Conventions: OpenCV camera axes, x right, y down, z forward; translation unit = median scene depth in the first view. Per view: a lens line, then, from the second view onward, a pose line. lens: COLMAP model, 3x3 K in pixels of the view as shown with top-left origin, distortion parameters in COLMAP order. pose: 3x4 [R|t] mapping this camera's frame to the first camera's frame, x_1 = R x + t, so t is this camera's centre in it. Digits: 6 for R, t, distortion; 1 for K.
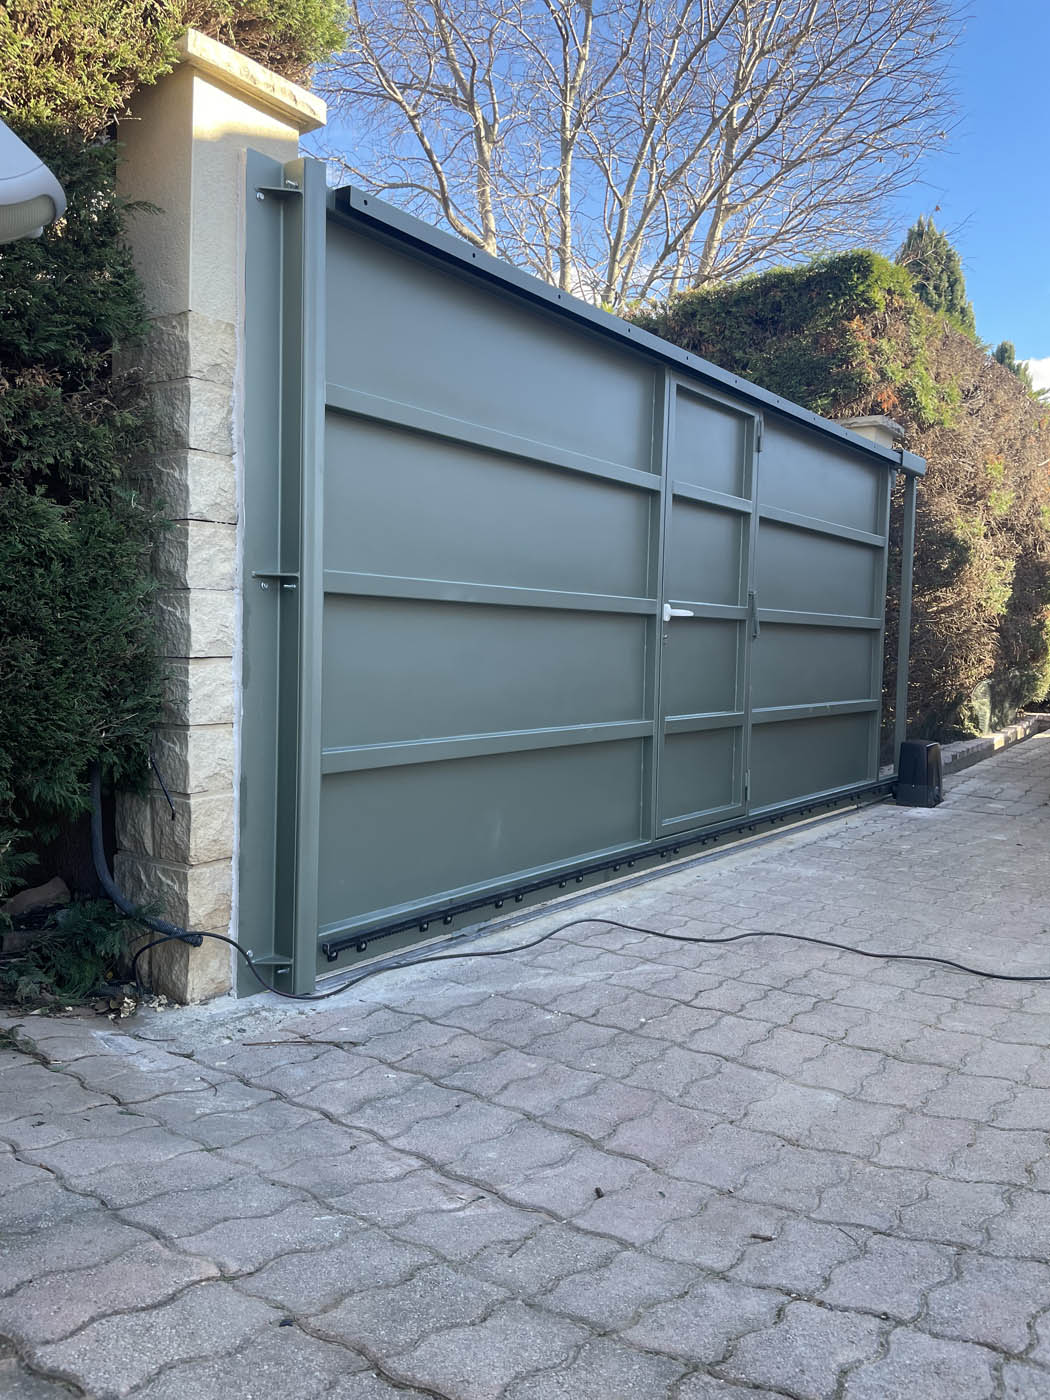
lens RADIAL K [[1065.6, 0, 527.7], [0, 1065.6, 701.3], [0, 0, 1]] dist [0.031245, -0.023312]
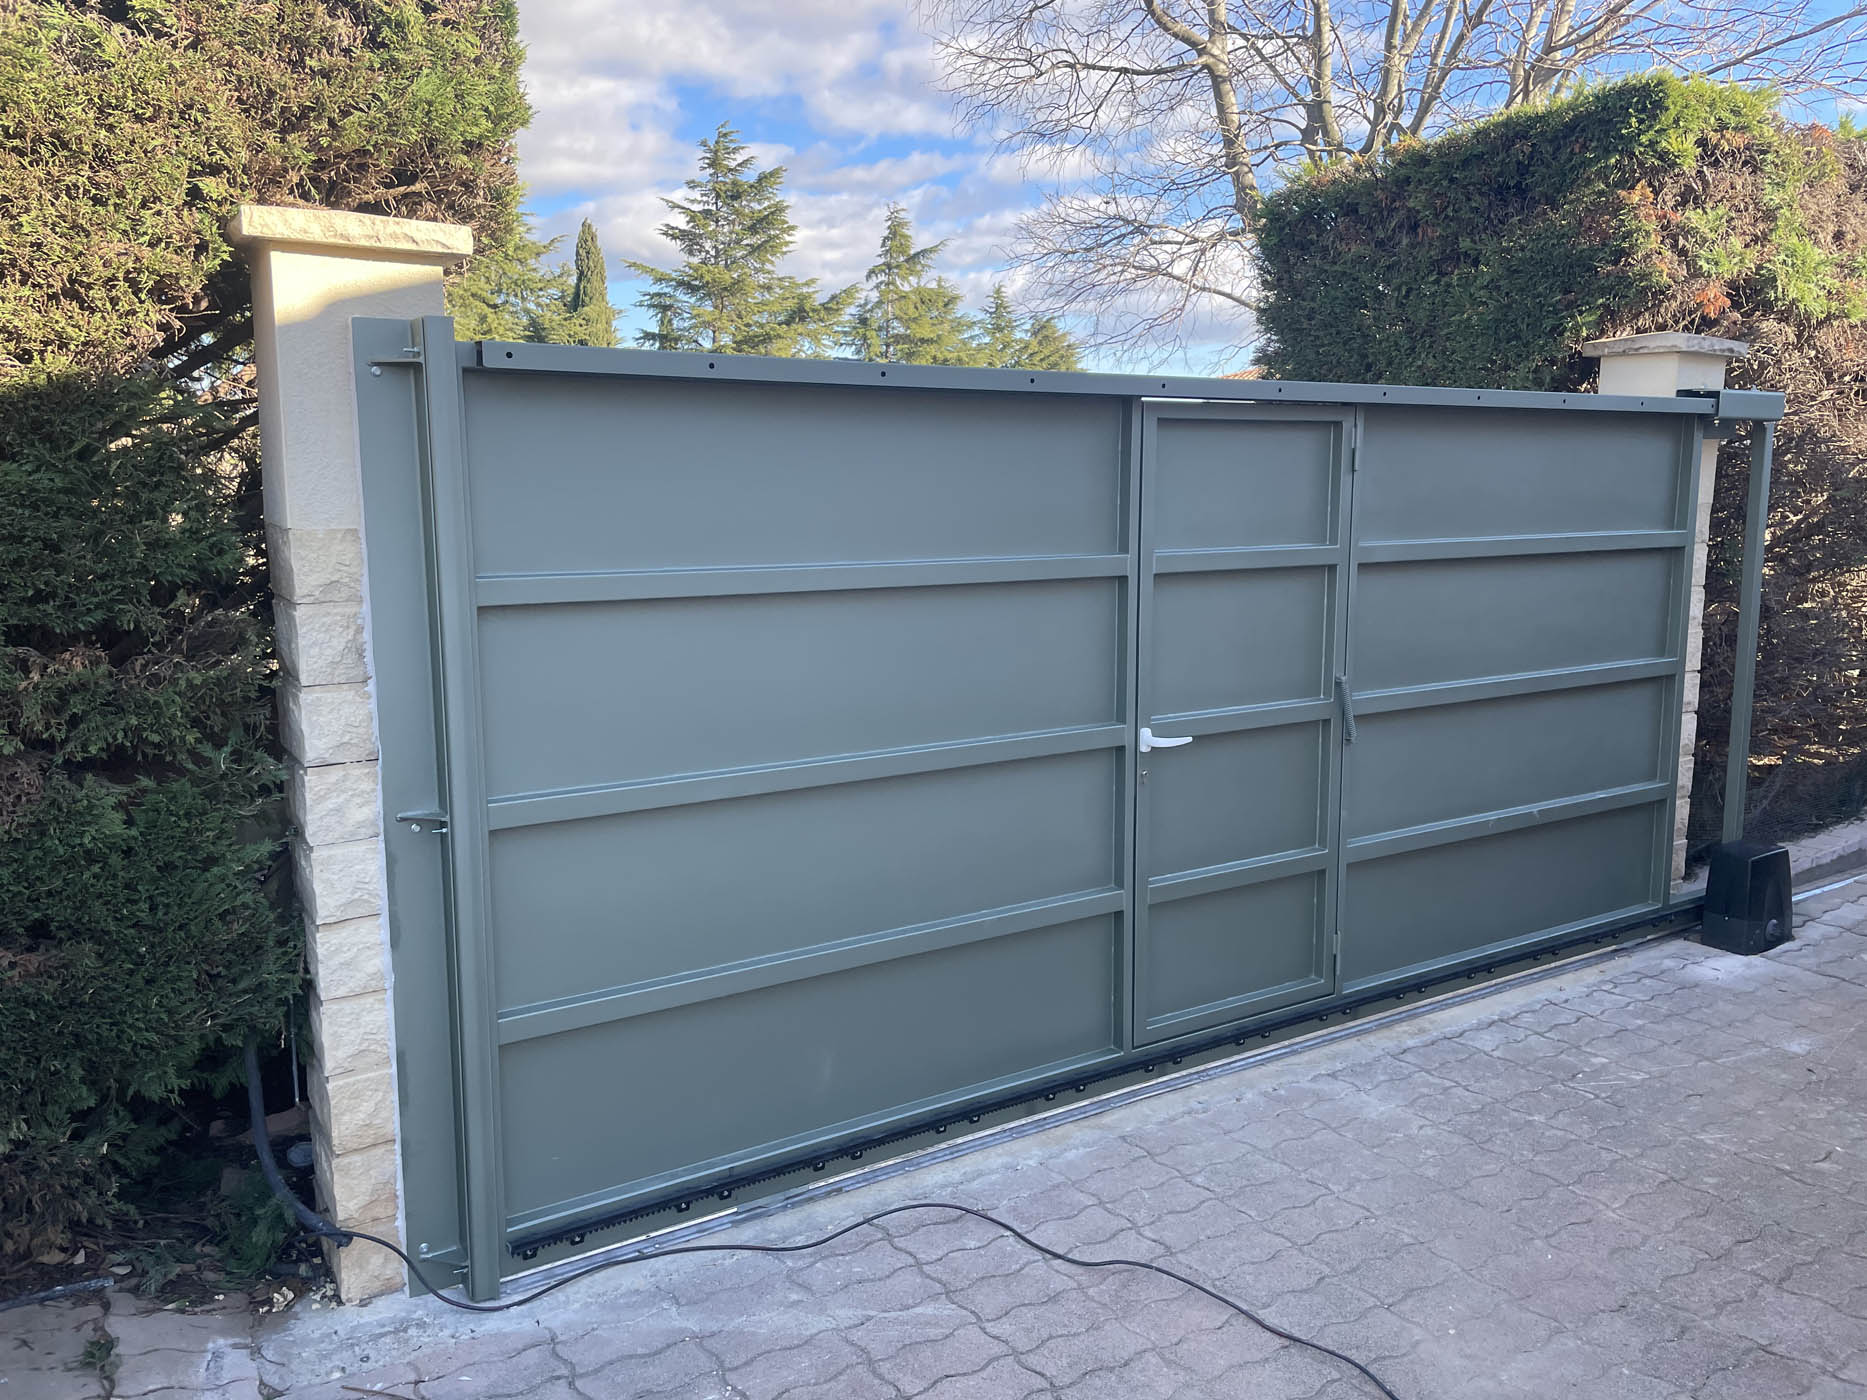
lens RADIAL K [[1421.1, 0, 936.8], [0, 1421.1, 700.1], [0, 0, 1]] dist [0.031245, -0.023312]
pose [[0.935406, 0.027067, -0.352539, 0.524854], [0.003282, 0.996358, 0.085207, -0.301950], [0.353561, -0.080860, 0.931910, 0.111863]]
